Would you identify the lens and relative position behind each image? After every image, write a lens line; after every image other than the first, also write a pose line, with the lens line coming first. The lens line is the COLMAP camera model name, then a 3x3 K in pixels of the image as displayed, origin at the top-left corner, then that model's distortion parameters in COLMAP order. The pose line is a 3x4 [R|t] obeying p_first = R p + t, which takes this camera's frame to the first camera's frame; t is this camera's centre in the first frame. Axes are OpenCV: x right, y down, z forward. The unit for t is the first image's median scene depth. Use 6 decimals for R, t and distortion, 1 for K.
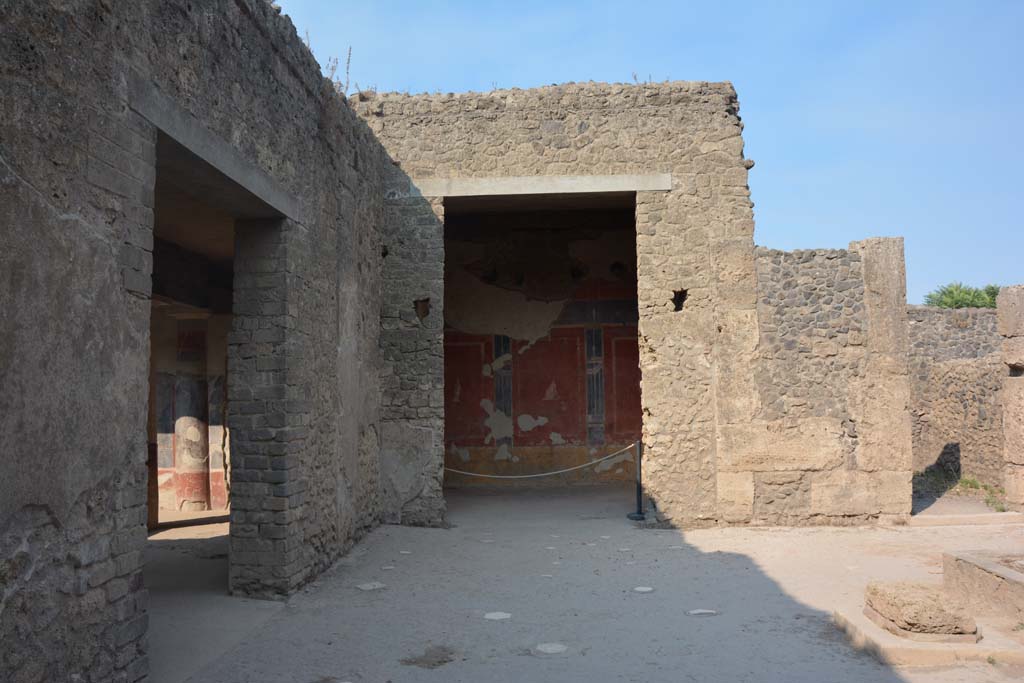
lens RADIAL K [[800.6, 0, 514.6], [0, 800.6, 345.8], [0, 0, 1]] dist [-0.162027, 0.123469]
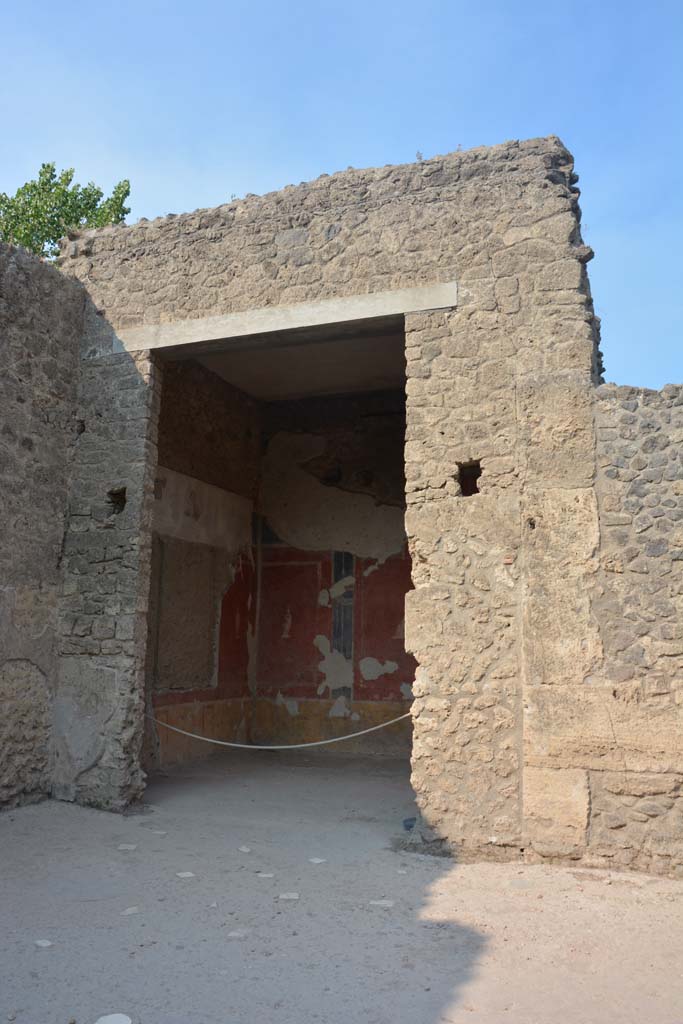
lens RADIAL K [[800.6, 0, 342.0], [0, 800.6, 517.7], [0, 0, 1]] dist [-0.162027, 0.123469]
pose [[0.955013, -0.016885, -0.296083, 0.295613], [-0.008582, 0.996386, -0.084504, 0.026396], [0.296440, 0.083244, 0.951417, 0.384842]]
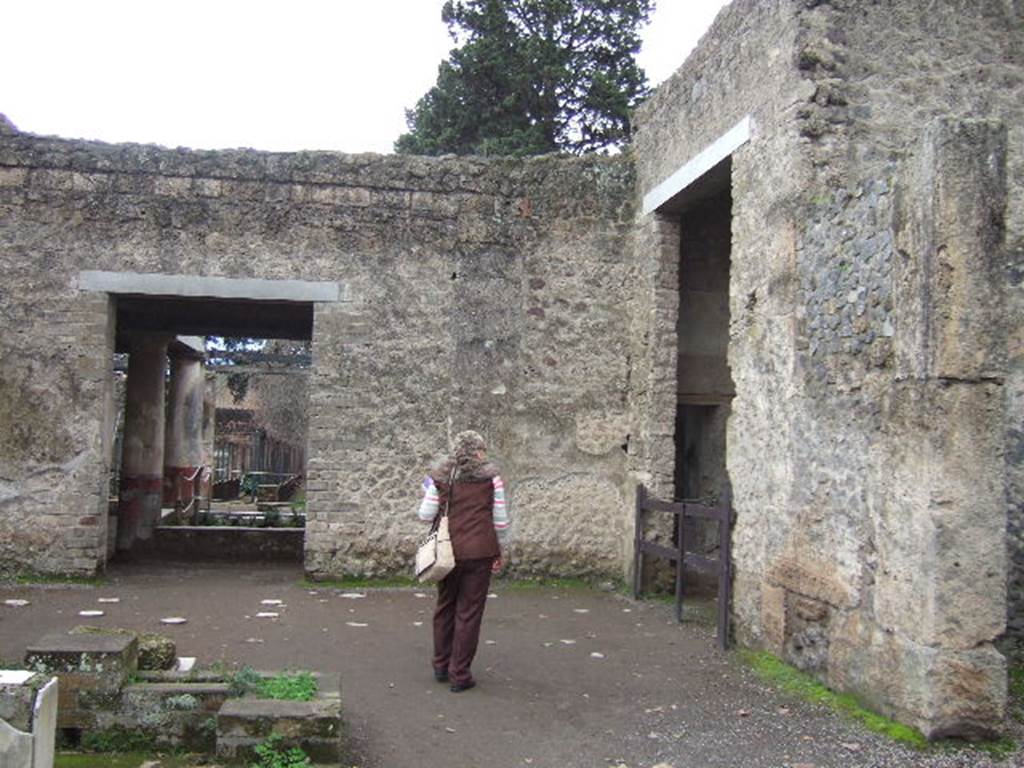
lens RADIAL K [[1096.5, 0, 515.4], [0, 1096.5, 399.9], [0, 0, 1]] dist [-0.072450, 0.024065]
pose [[0.204486, -0.011824, -0.978798, 1.033726], [0.027028, 0.999614, -0.006429, 0.017632], [0.978496, -0.025140, 0.204727, 0.621610]]
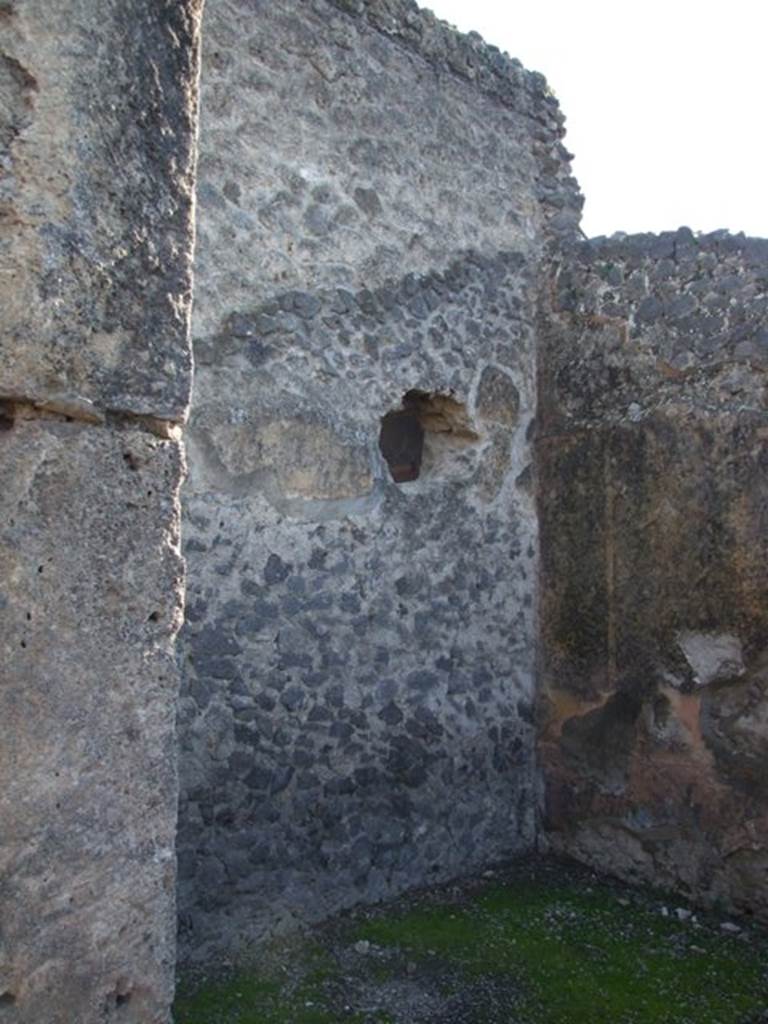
lens RADIAL K [[725.9, 0, 384.0], [0, 725.9, 512.0], [0, 0, 1]] dist [-0.032804, 0.006335]
pose [[0.697315, -0.075168, -0.712812, 0.631993], [0.026775, 0.996523, -0.078893, 0.040366], [0.716264, 0.035928, 0.696904, 0.940326]]
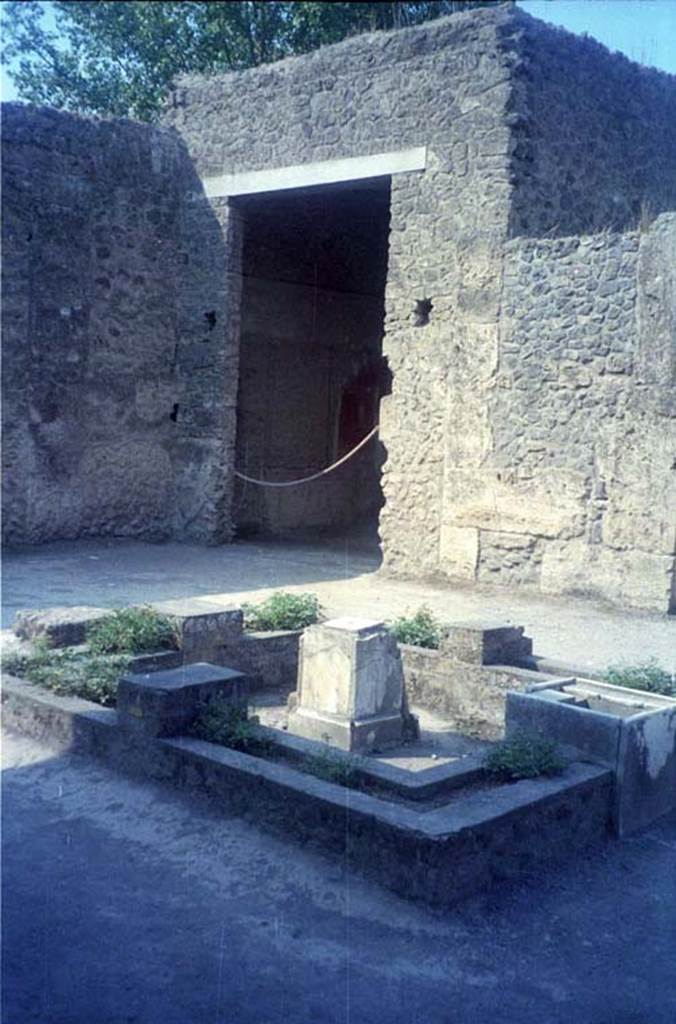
lens RADIAL K [[1137.8, 0, 338.0], [0, 1137.8, 512.0], [0, 0, 1]] dist [0.284975, -0.789757]
pose [[0.785737, 0.101314, -0.610207, 0.877115], [-0.016185, 0.989525, 0.143451, -0.021950], [0.618349, -0.102838, 0.779146, 0.002508]]
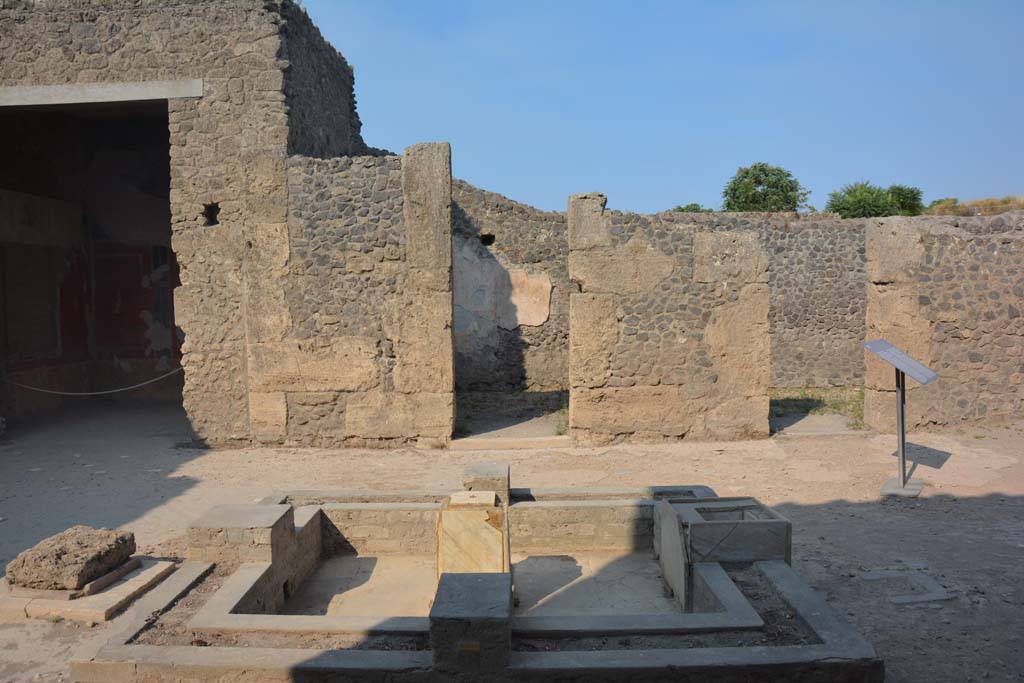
lens RADIAL K [[800.6, 0, 514.6], [0, 800.6, 345.8], [0, 0, 1]] dist [-0.162027, 0.123469]
pose [[0.998697, -0.006289, 0.050648, 0.522280], [-0.000476, 0.991189, 0.132455, -0.024724], [-0.051035, -0.132306, 0.989894, 0.028623]]
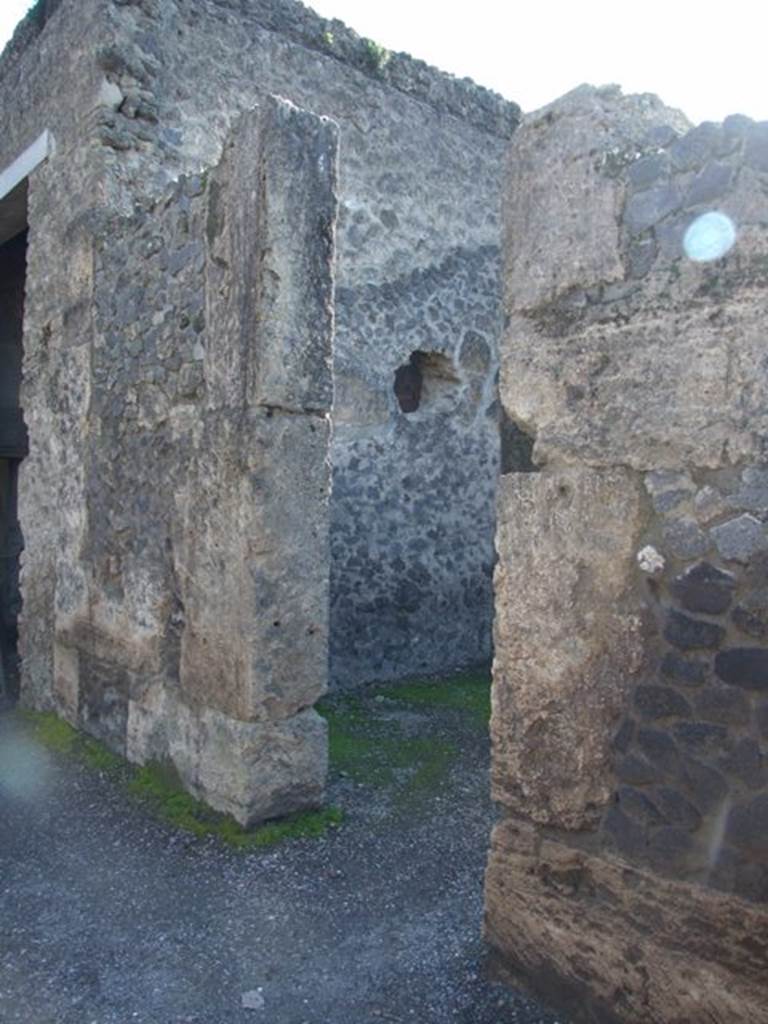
lens RADIAL K [[771.3, 0, 412.0], [0, 771.3, 495.3], [0, 0, 1]] dist [-0.052873, 0.043354]
pose [[0.736407, 0.017965, -0.676301, 0.789480], [0.007126, 0.999386, 0.034307, 0.038246], [0.676502, -0.030083, 0.735826, 0.756969]]
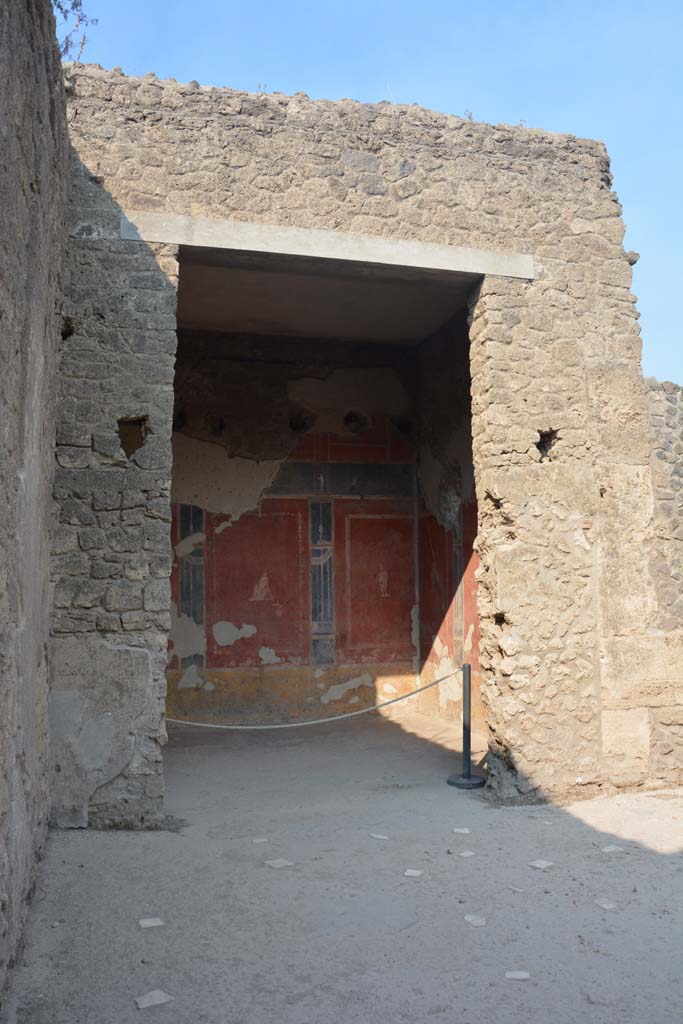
lens RADIAL K [[800.6, 0, 342.0], [0, 800.6, 517.7], [0, 0, 1]] dist [-0.162027, 0.123469]
pose [[0.949578, 0.035969, 0.311462, -0.149808], [-0.023773, 0.998798, -0.042868, 0.032857], [-0.312629, 0.033302, 0.949291, 0.438169]]
